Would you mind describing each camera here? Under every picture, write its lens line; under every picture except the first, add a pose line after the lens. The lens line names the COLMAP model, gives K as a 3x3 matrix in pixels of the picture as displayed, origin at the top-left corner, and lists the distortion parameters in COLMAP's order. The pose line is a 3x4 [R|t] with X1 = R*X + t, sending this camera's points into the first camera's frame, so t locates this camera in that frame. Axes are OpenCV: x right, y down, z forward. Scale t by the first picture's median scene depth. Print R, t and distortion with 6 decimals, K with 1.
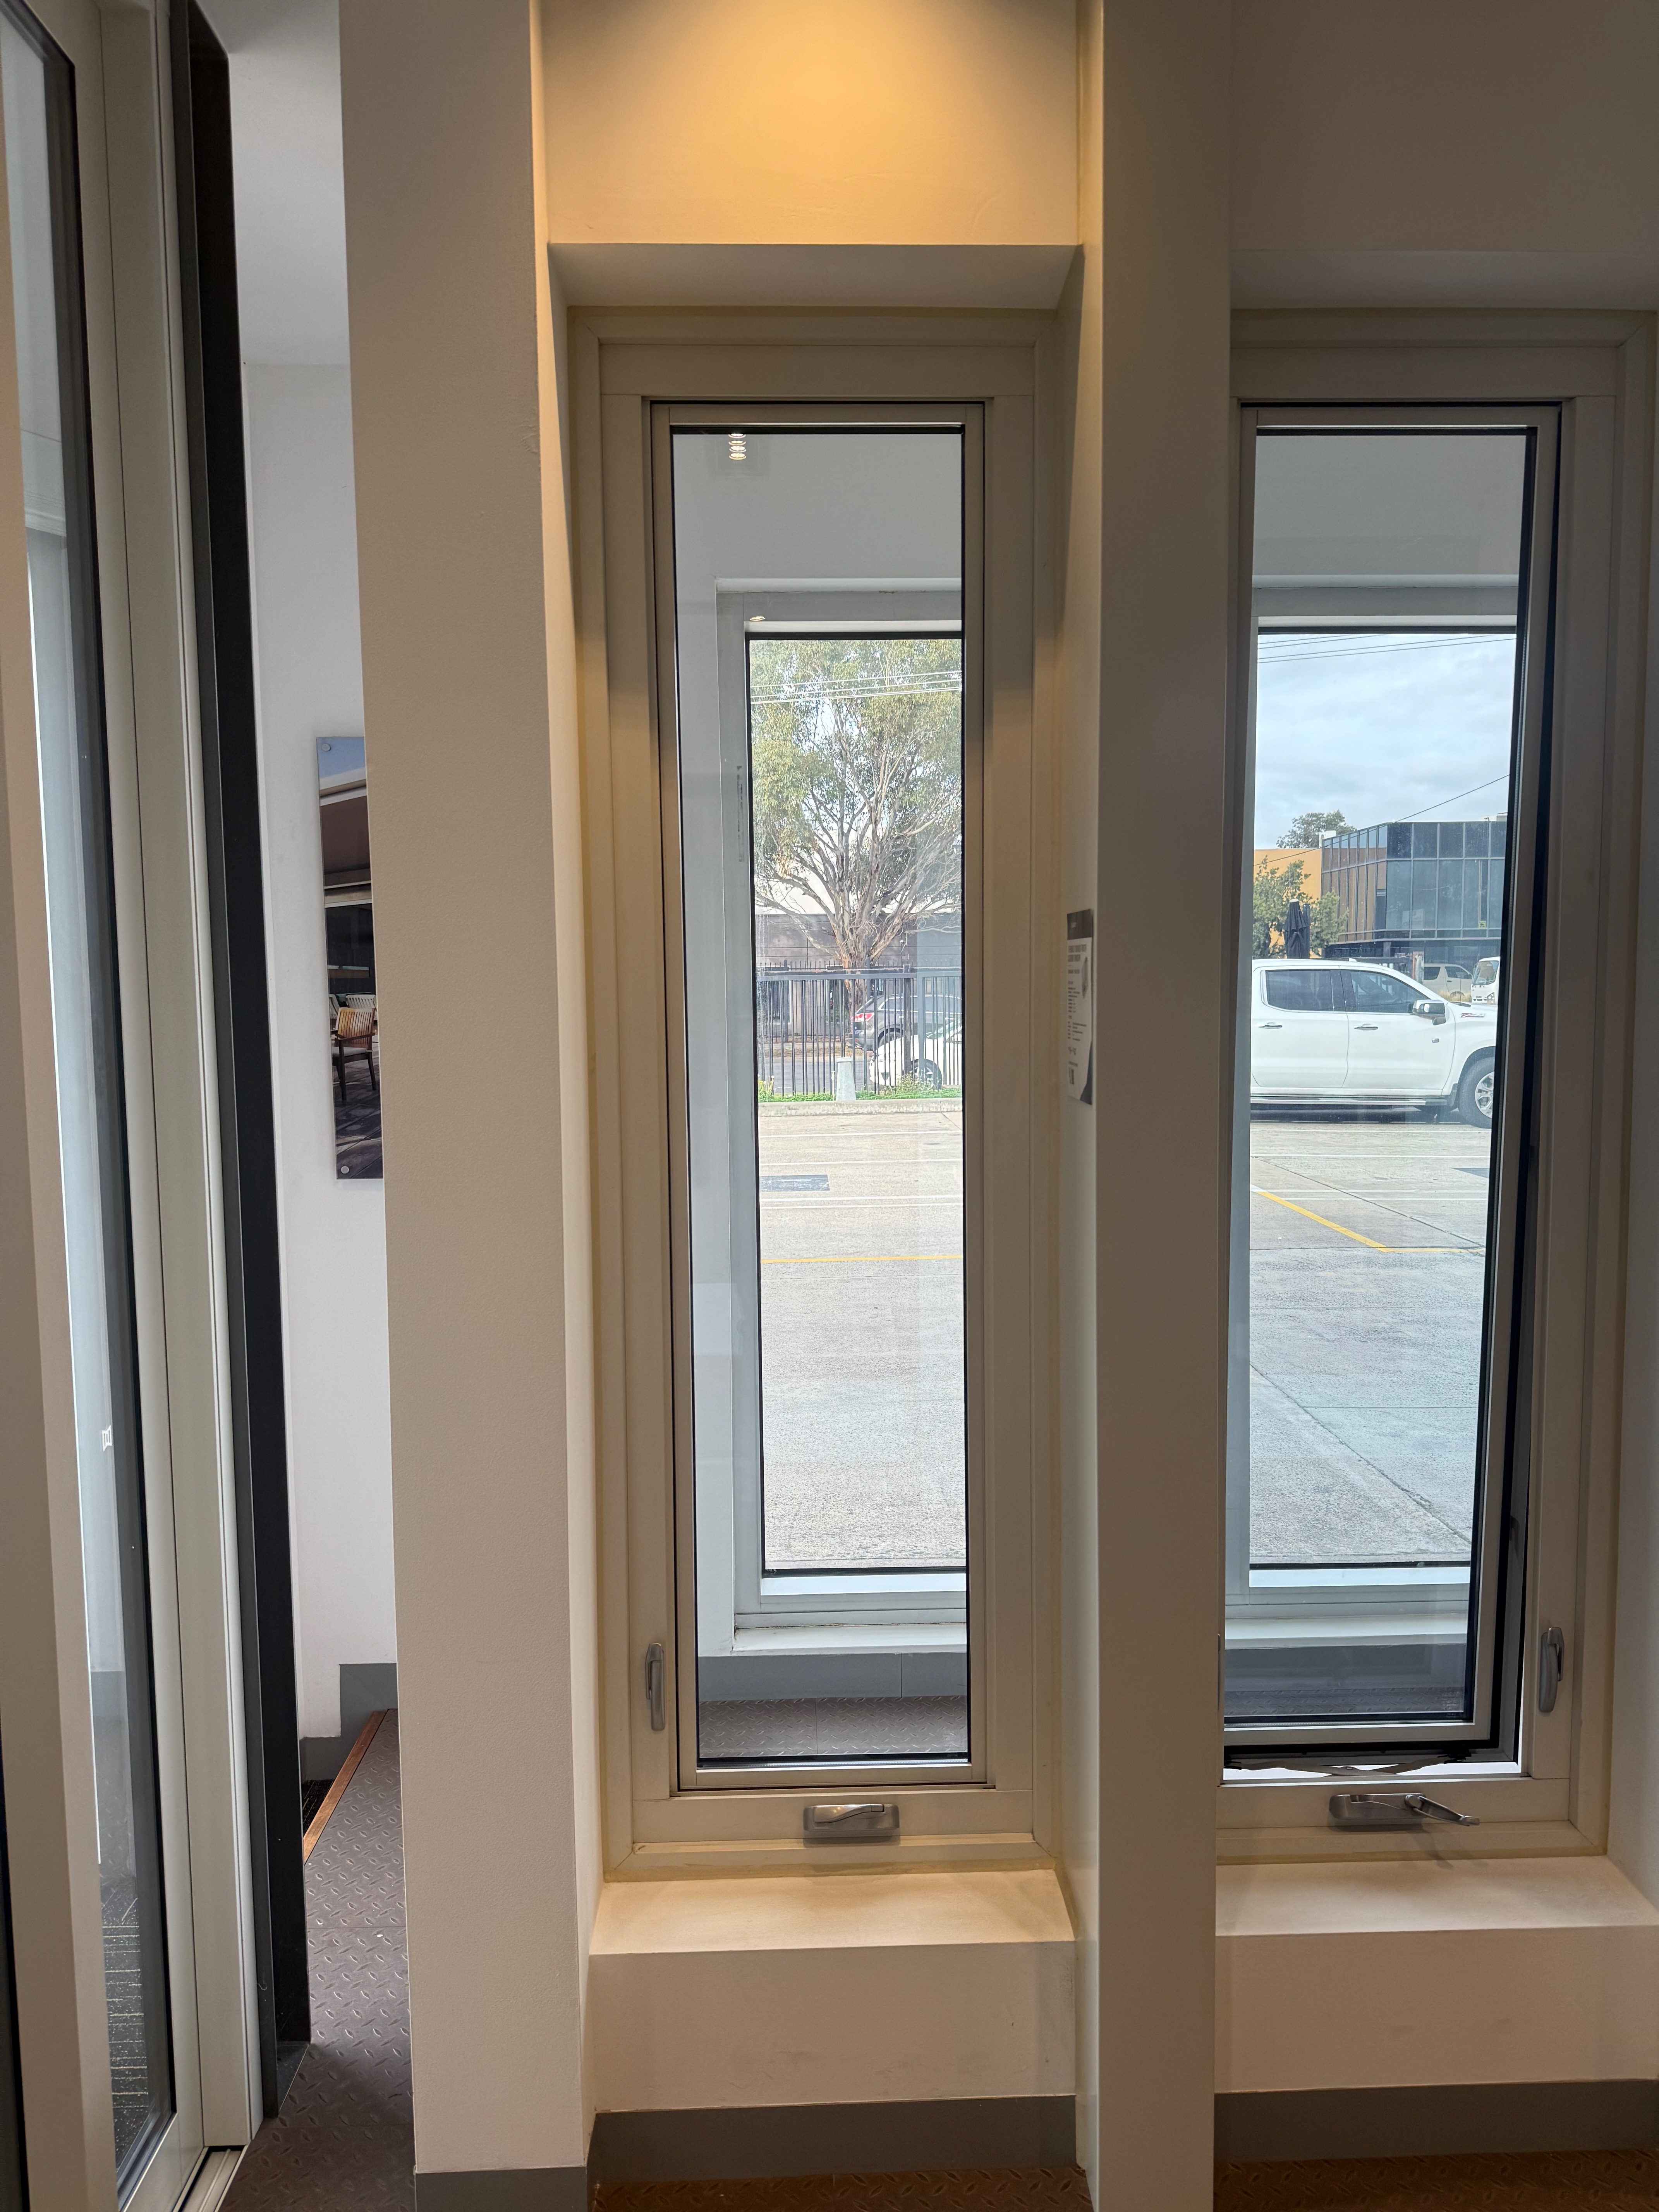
lens RADIAL K [[1551.3, 0, 829.5], [0, 1551.3, 1106.0], [0, 0, 1]] dist [0.092073, -0.122422]
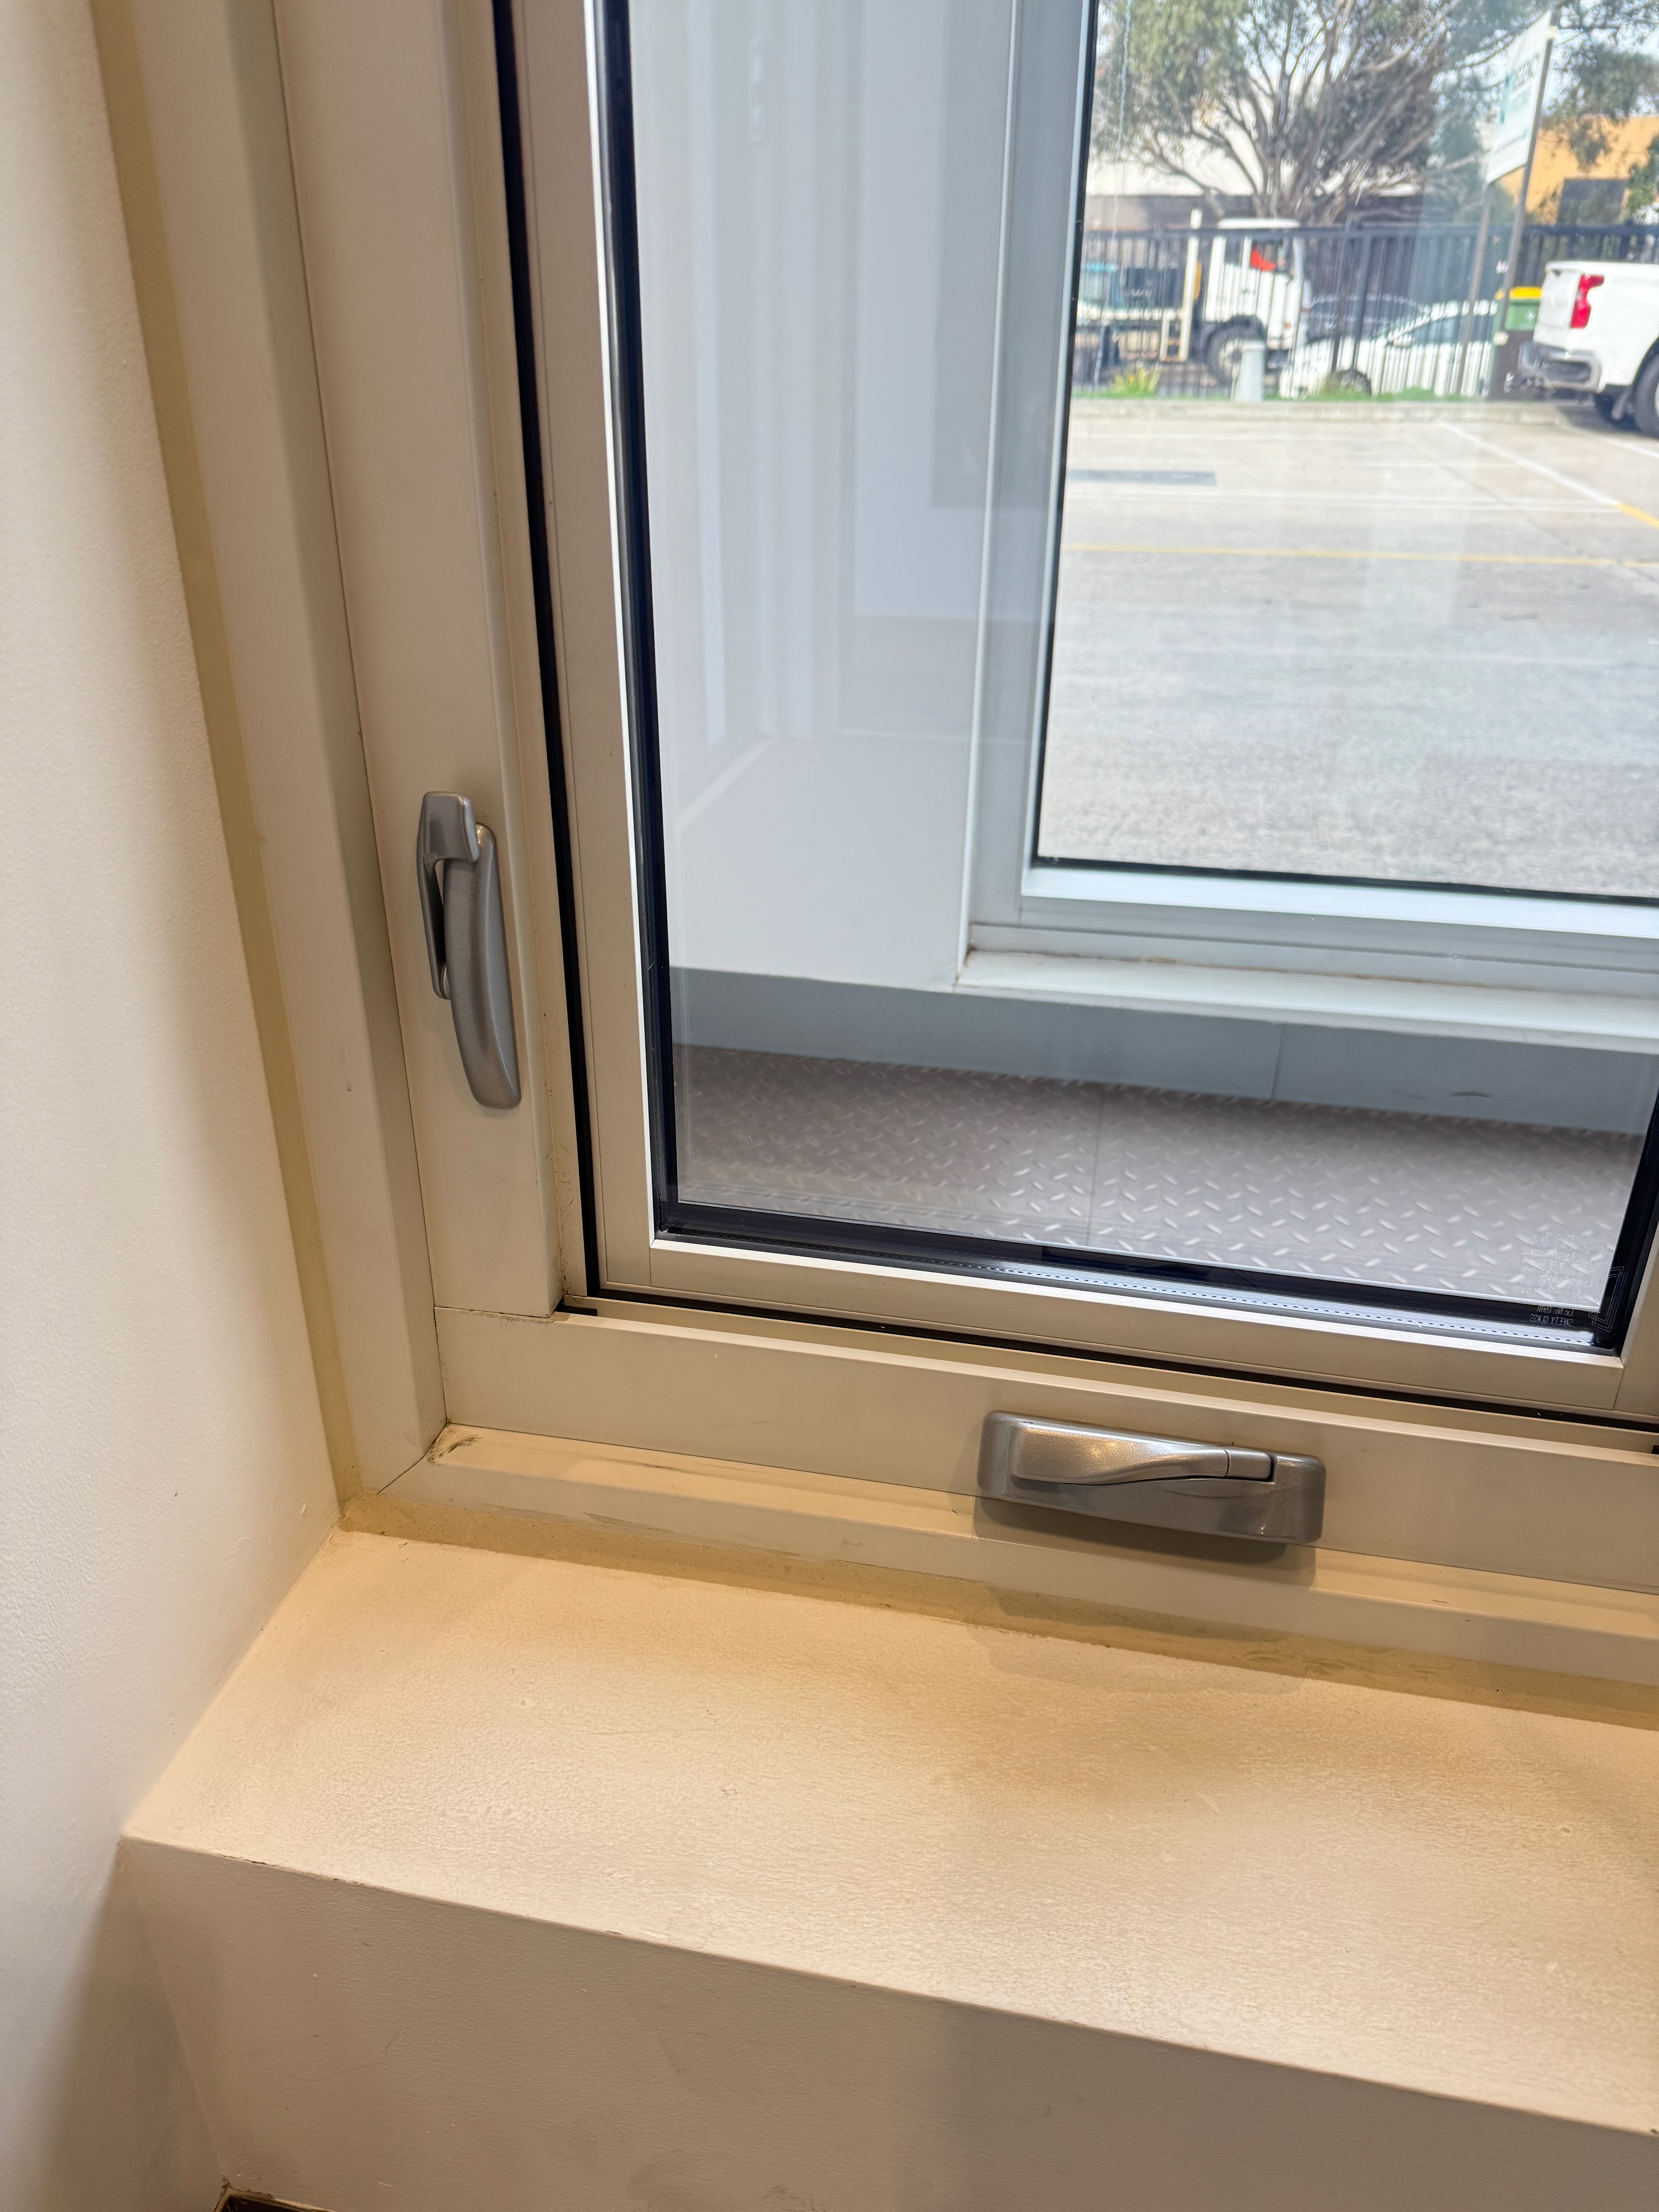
lens RADIAL K [[1551.3, 0, 829.5], [0, 1551.3, 1106.0], [0, 0, 1]] dist [0.092073, -0.122422]
pose [[0.973836, 0.116518, -0.195109, 0.003192], [-0.035526, 0.926053, 0.375718, 0.161162], [0.224459, -0.358956, 0.905963, 0.423587]]
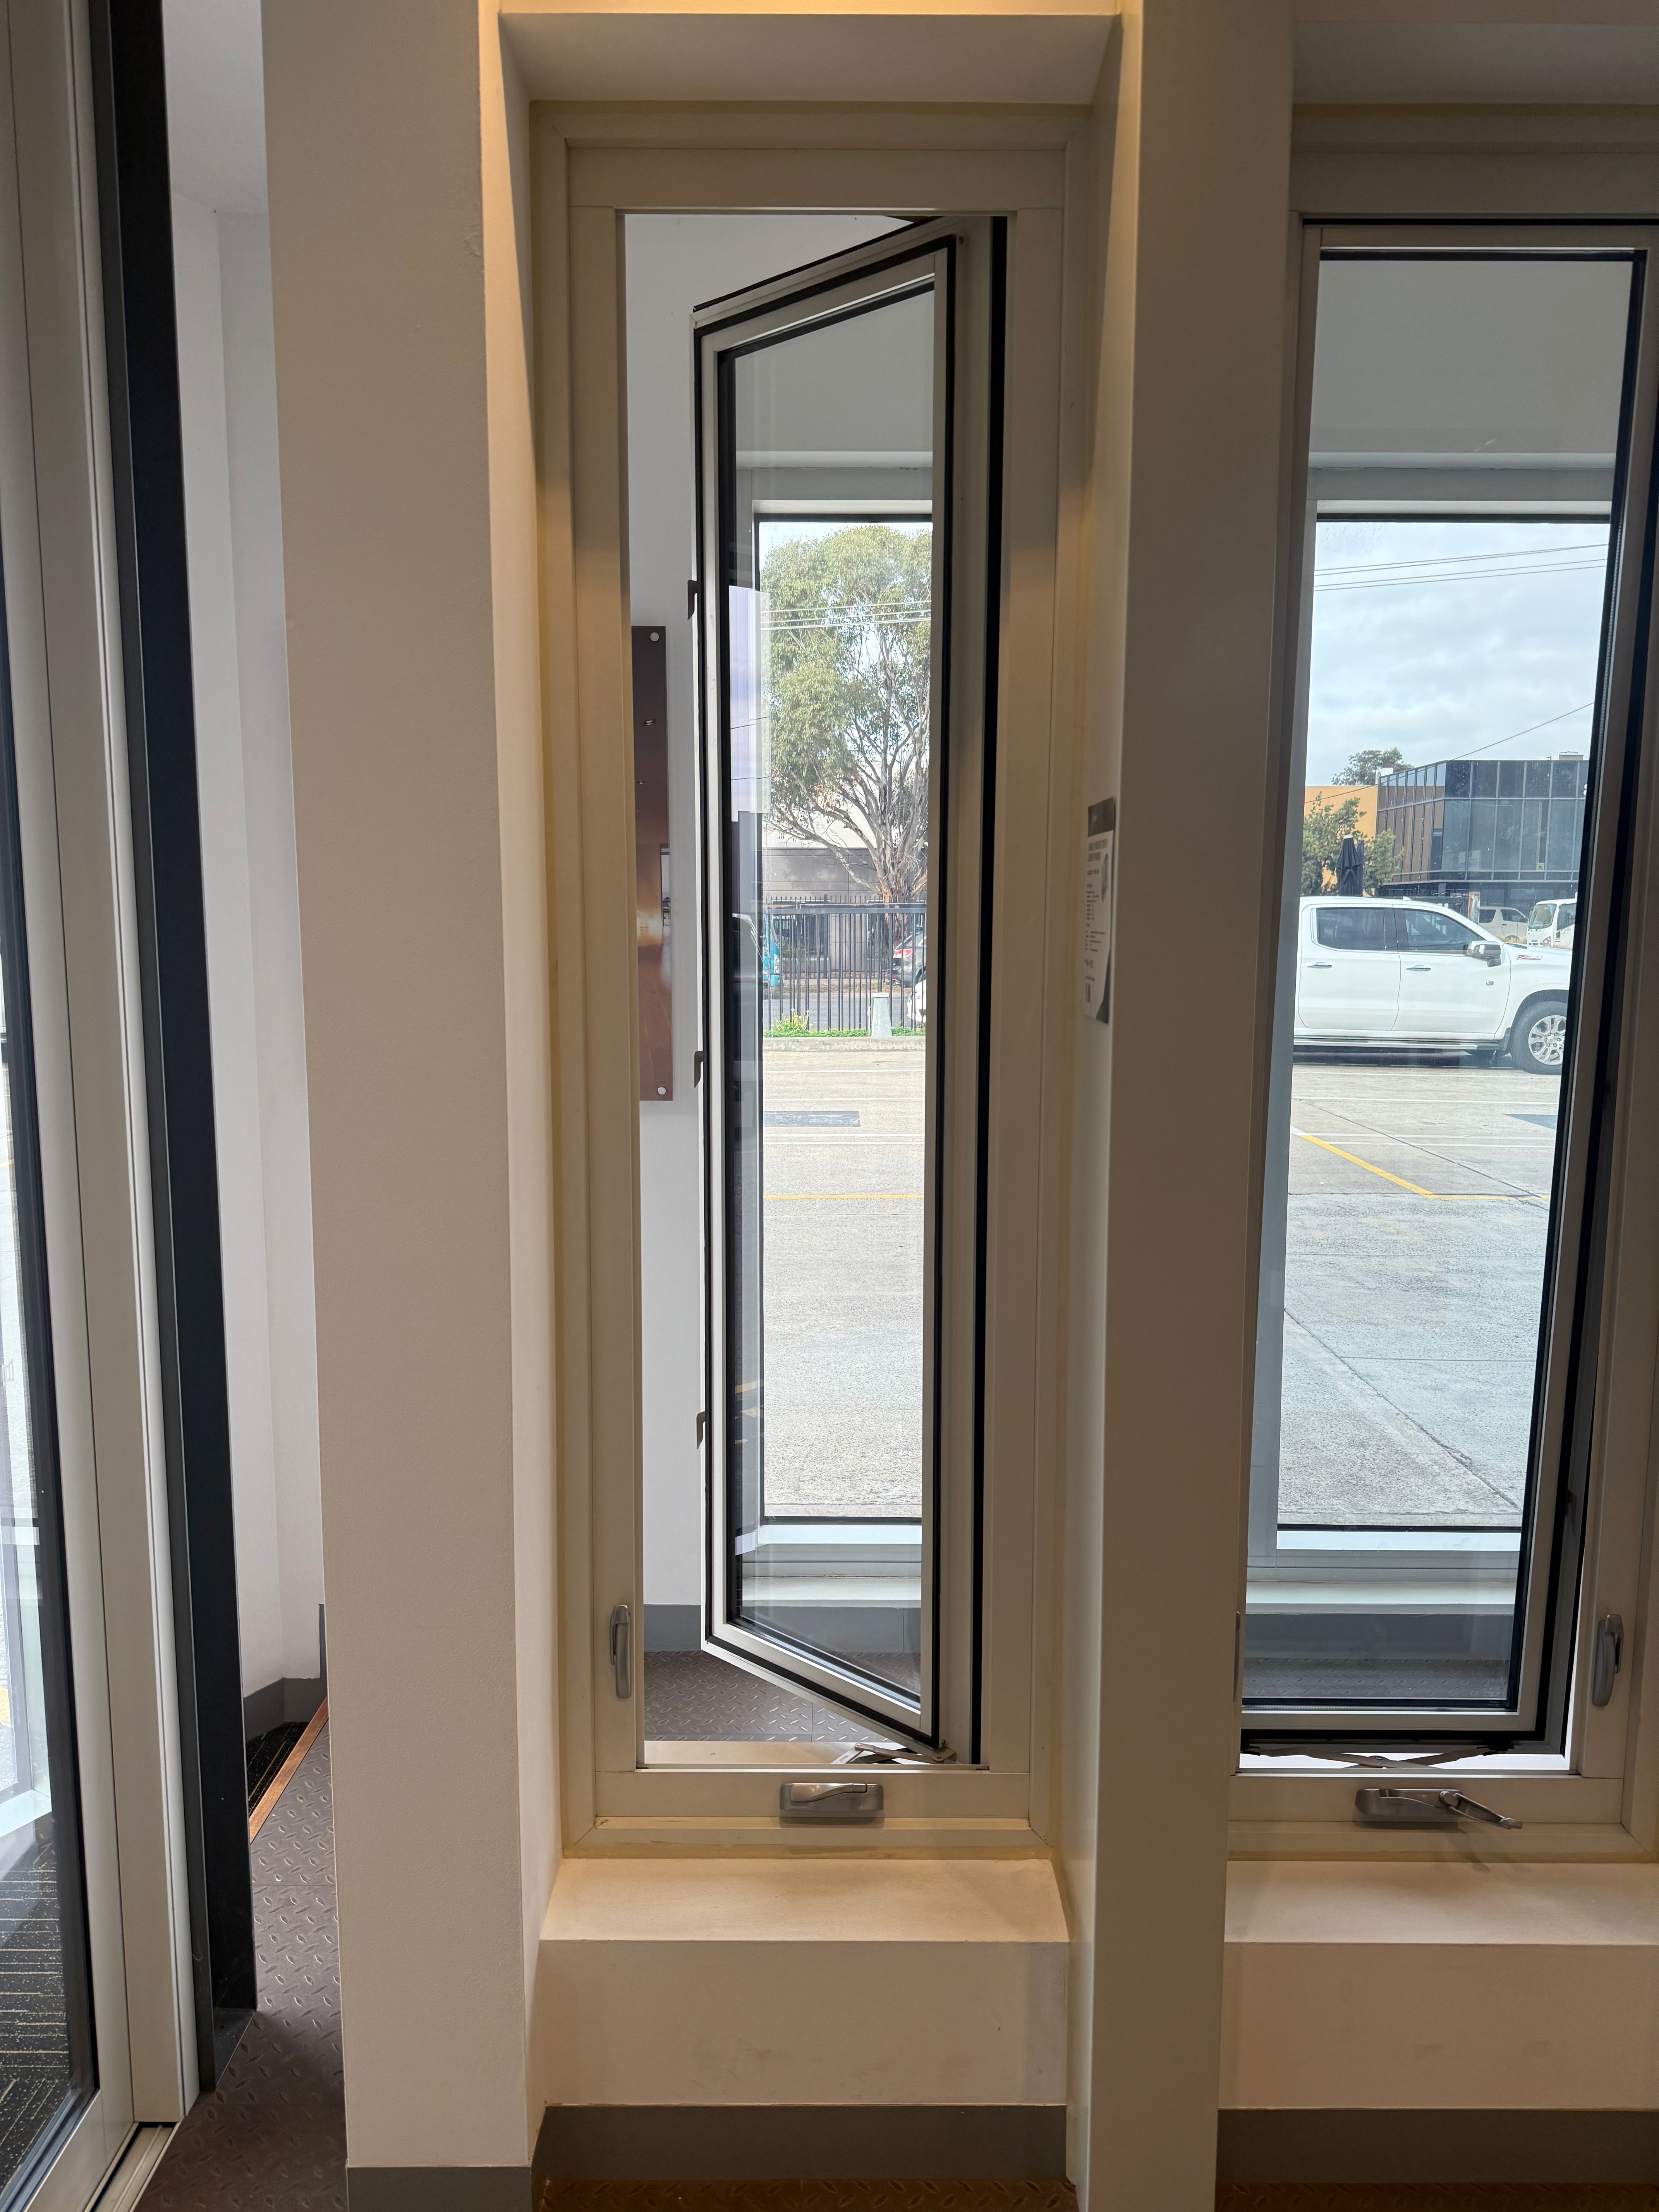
lens RADIAL K [[1551.6, 0, 822.2], [0, 1551.6, 1110.1], [0, 0, 1]] dist [0.085077, -0.112753]
pose [[0.999393, 0.017384, -0.030191, 0.016423], [-0.016068, 0.998933, 0.043300, 0.005922], [0.030911, -0.042789, 0.998606, 0.054681]]
